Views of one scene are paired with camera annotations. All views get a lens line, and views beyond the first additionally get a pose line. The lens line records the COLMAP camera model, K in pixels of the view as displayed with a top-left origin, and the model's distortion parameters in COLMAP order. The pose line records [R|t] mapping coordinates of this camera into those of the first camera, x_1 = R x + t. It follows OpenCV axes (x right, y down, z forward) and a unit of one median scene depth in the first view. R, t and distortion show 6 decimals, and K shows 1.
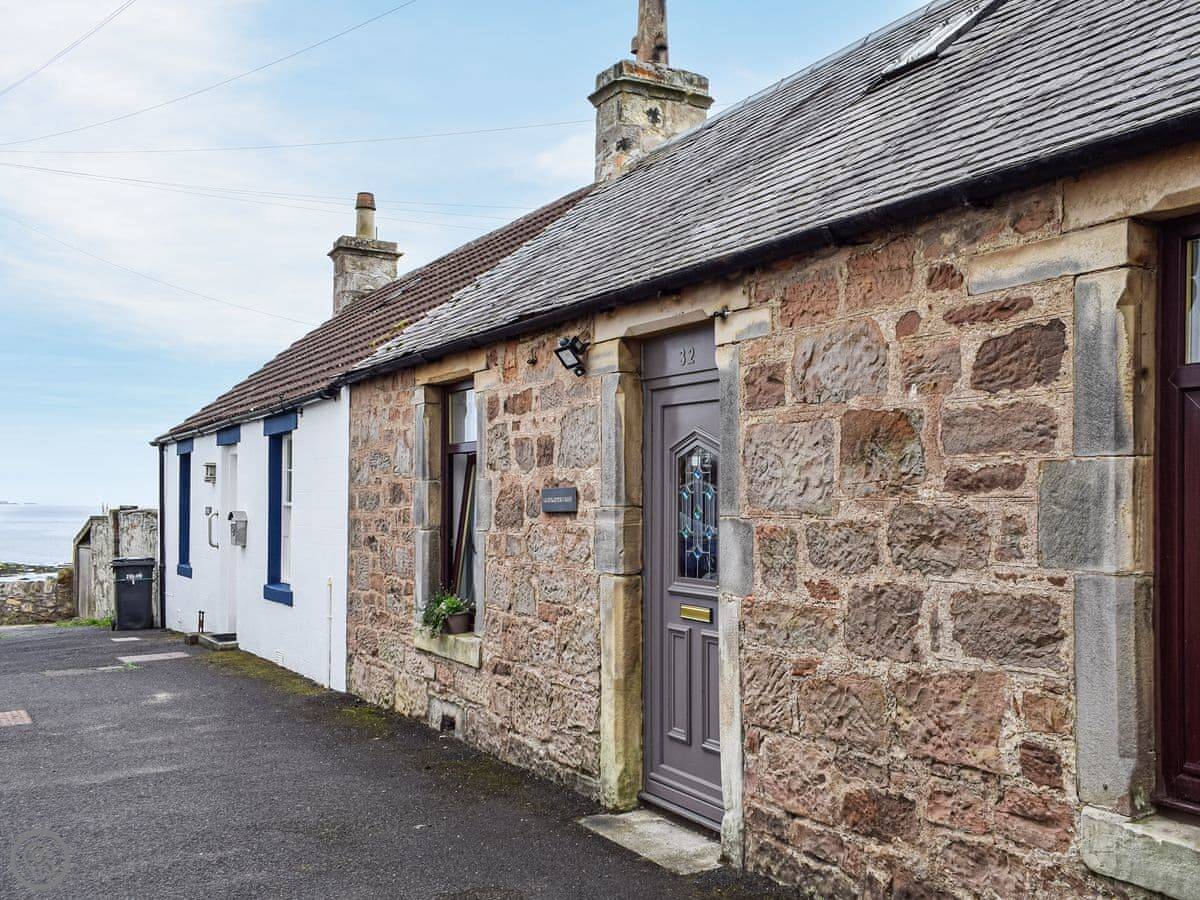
lens RADIAL K [[1138.6, 0, 696.1], [0, 1138.6, 485.5], [0, 0, 1]] dist [0.036979, -0.017903]
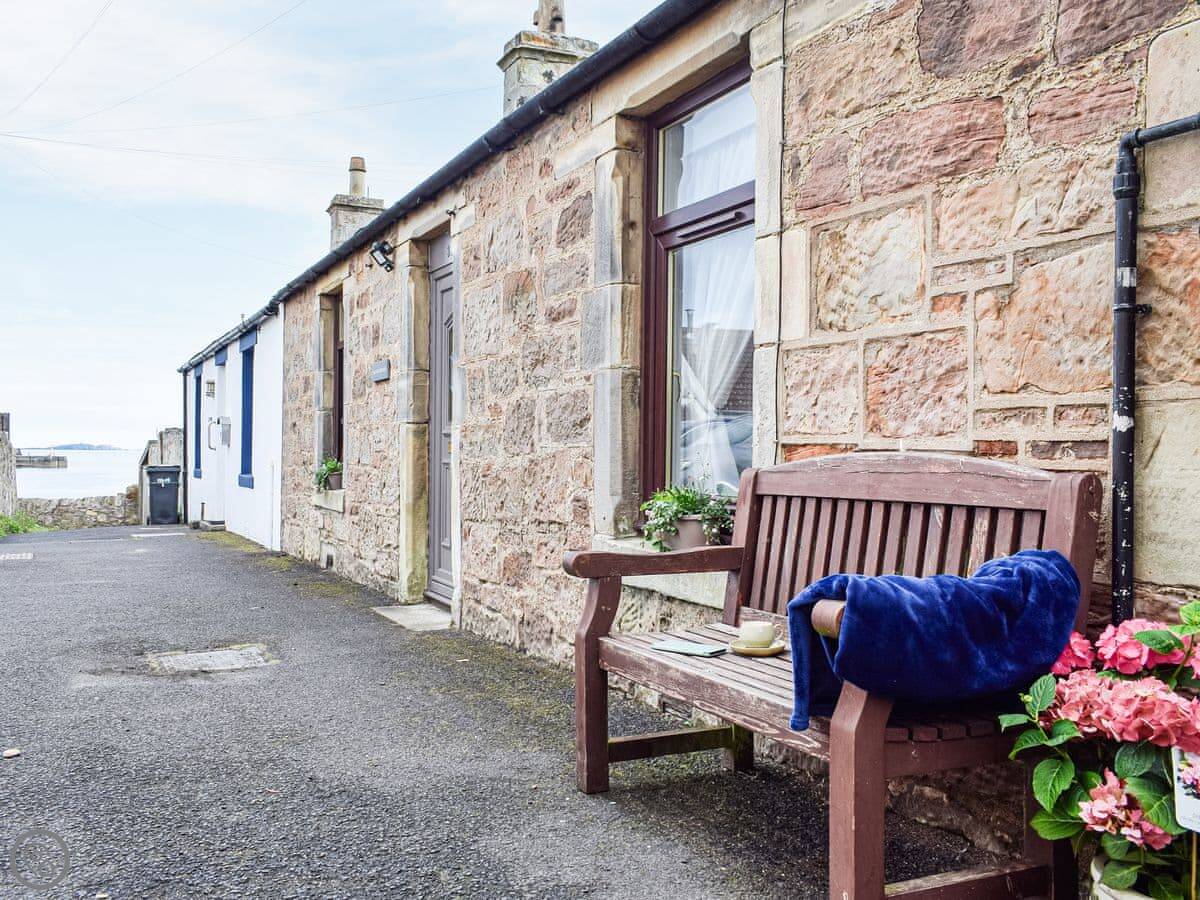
lens RADIAL K [[1066.4, 0, 600.0], [0, 1066.4, 450.0], [0, 0, 1]] dist [0.005319, 0.027244]
pose [[0.993084, 0.008195, -0.117123, 0.306016], [-0.006849, 0.999906, 0.011889, 0.098588], [0.117210, -0.011004, 0.993046, -0.188834]]
